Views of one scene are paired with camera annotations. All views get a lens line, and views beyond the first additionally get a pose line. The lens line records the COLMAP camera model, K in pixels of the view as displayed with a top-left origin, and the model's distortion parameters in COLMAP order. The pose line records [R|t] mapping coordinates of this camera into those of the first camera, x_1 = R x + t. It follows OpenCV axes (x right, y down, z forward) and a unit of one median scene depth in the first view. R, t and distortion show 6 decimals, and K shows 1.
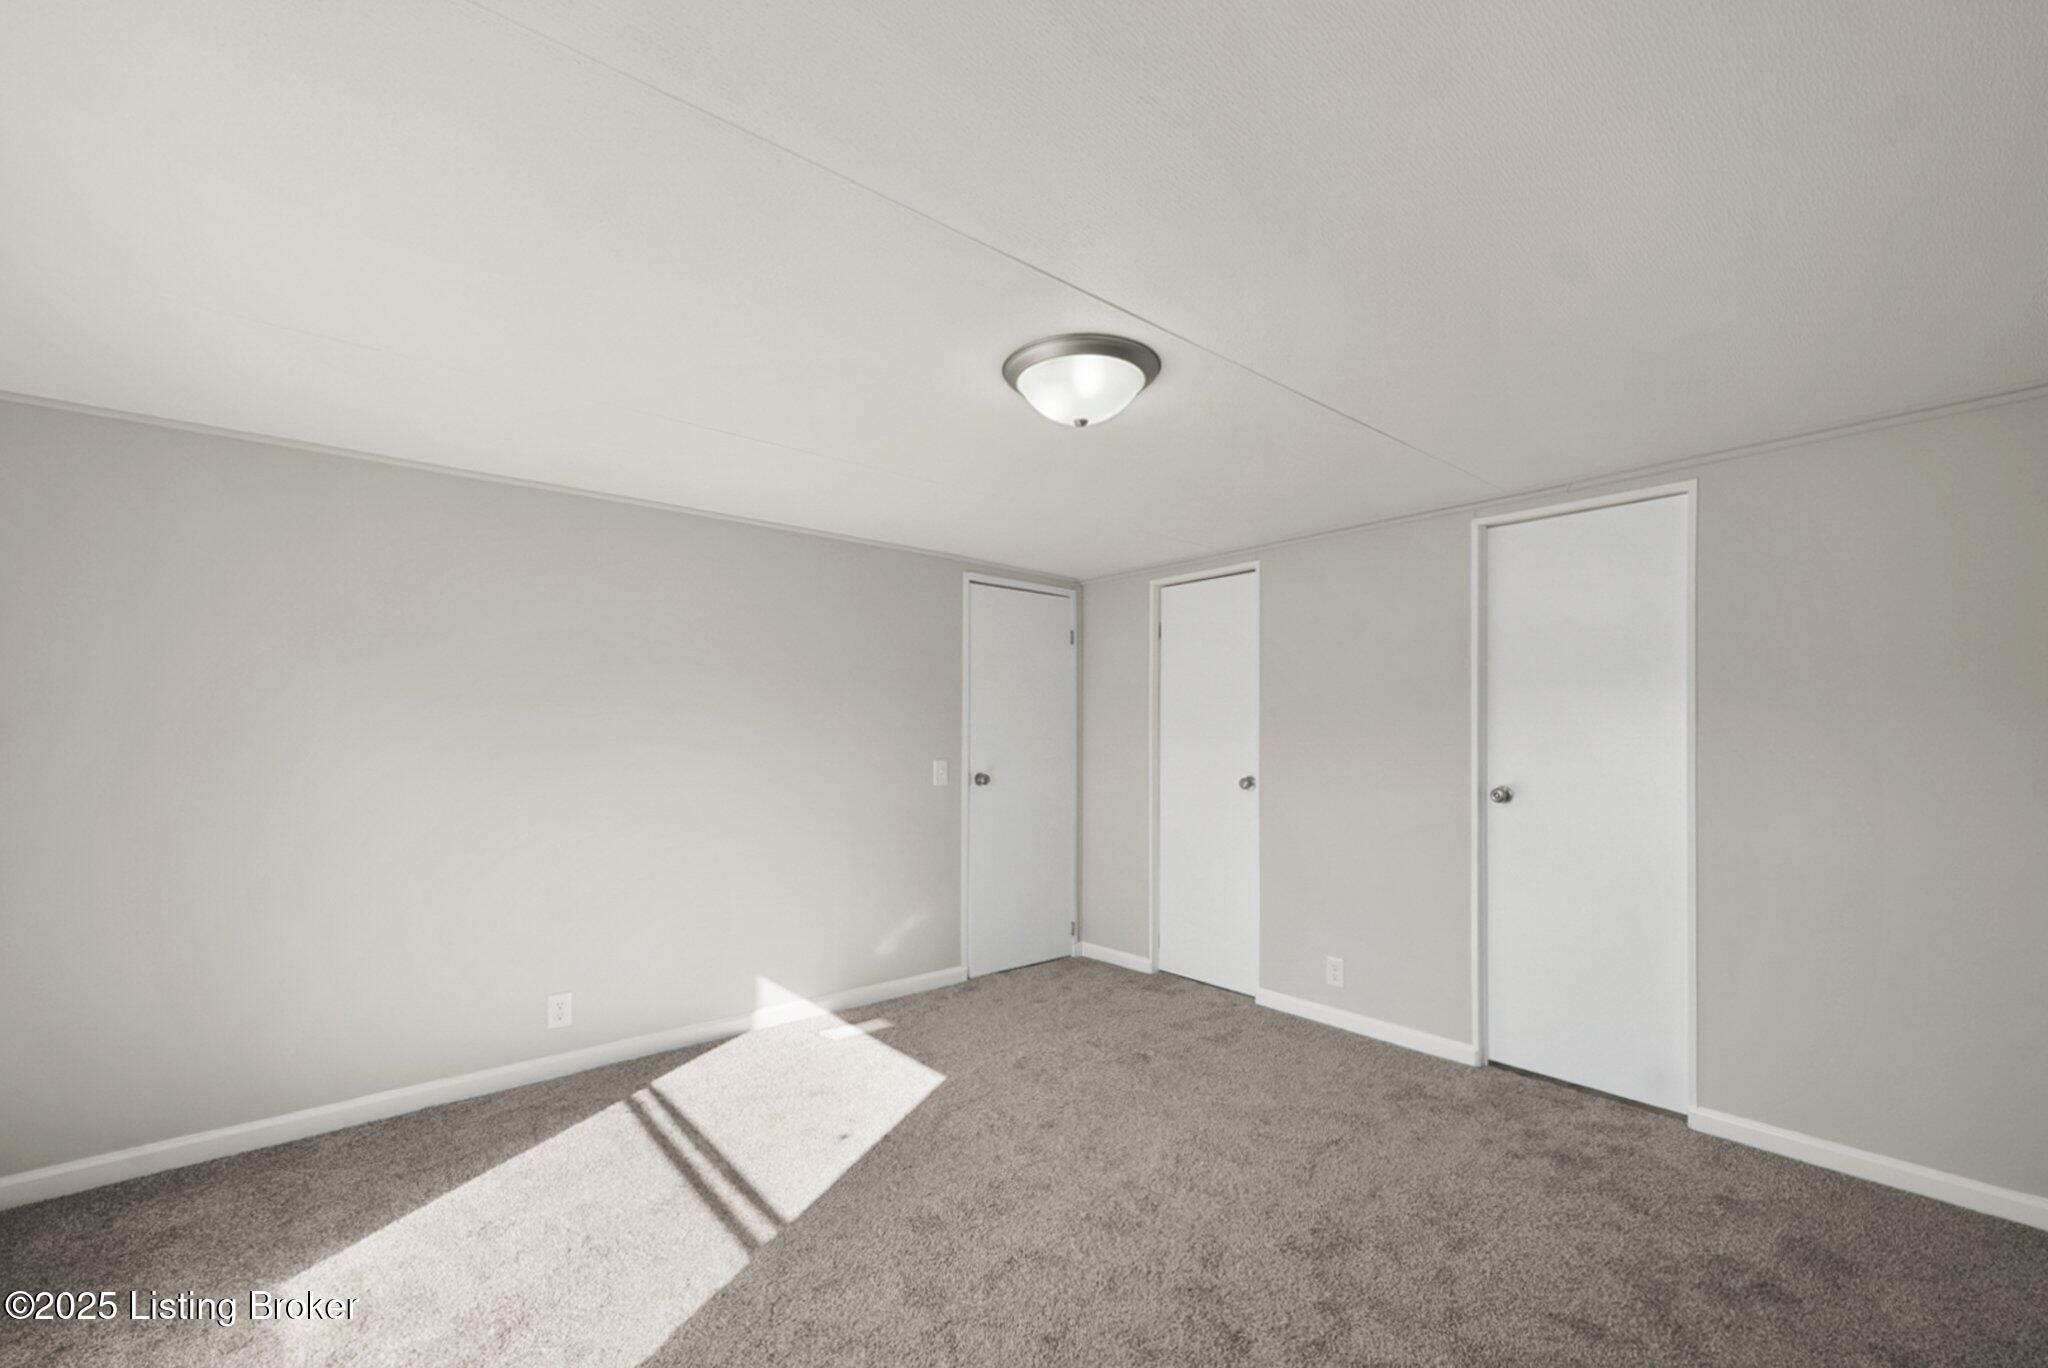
lens RADIAL K [[835.4, 0, 1012.8], [0, 835.4, 718.4], [0, 0, 1]] dist [0.010331, -0.004056]
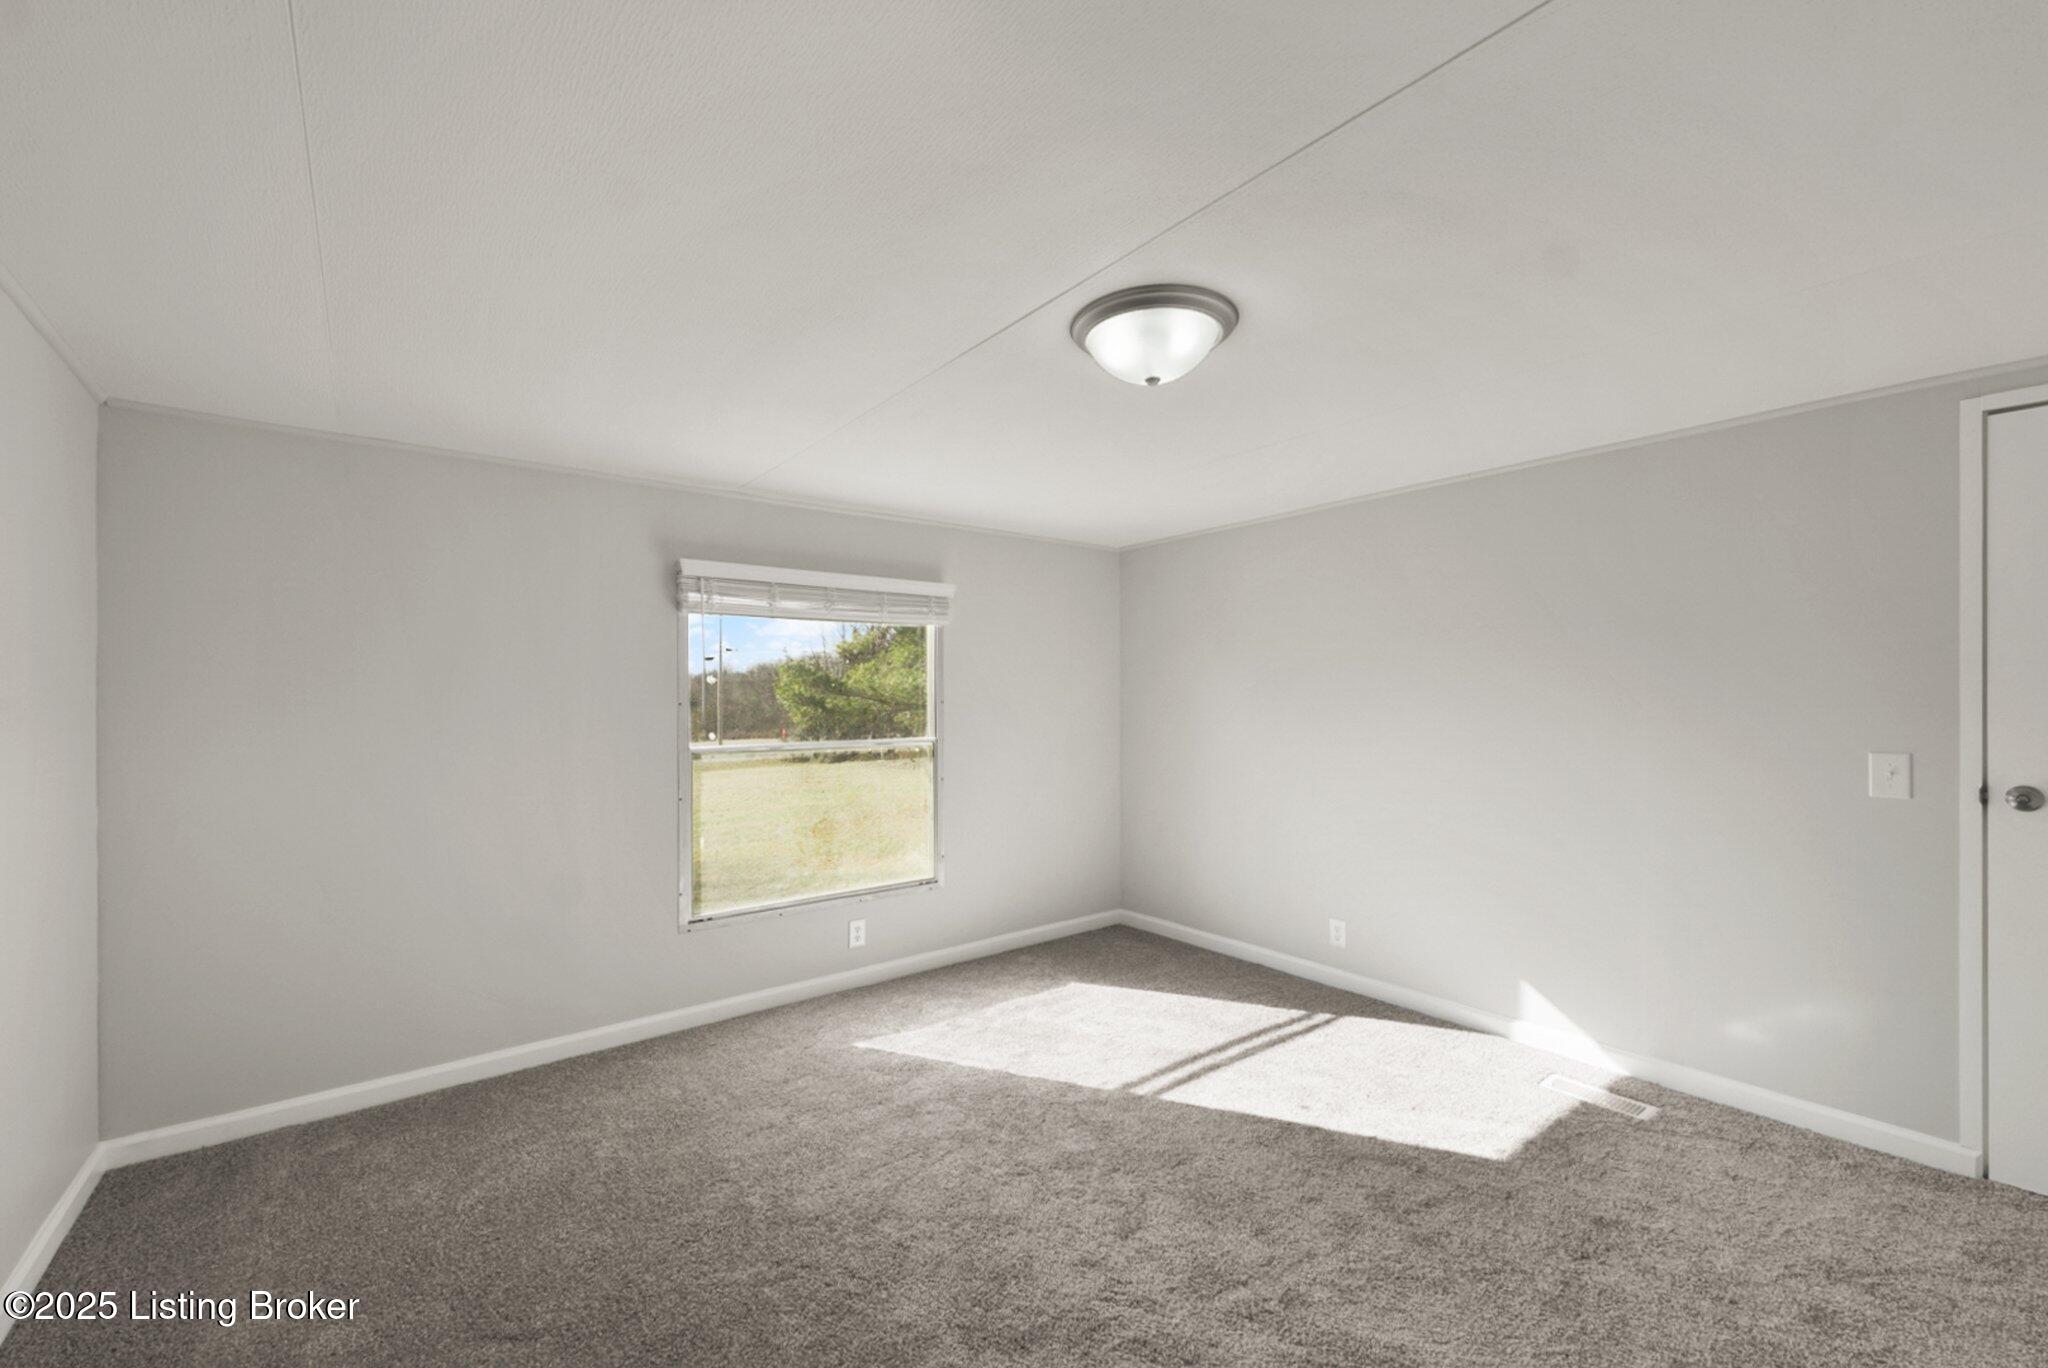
lens RADIAL K [[835.4, 0, 1015.7], [0, 835.4, 696.0], [0, 0, 1]] dist [0.010331, -0.004056]
pose [[-0.035268, -0.002864, -0.999374, 0.690079], [0.016847, 0.999852, -0.003460, 0.003347], [0.999236, -0.016958, -0.035214, 0.590406]]
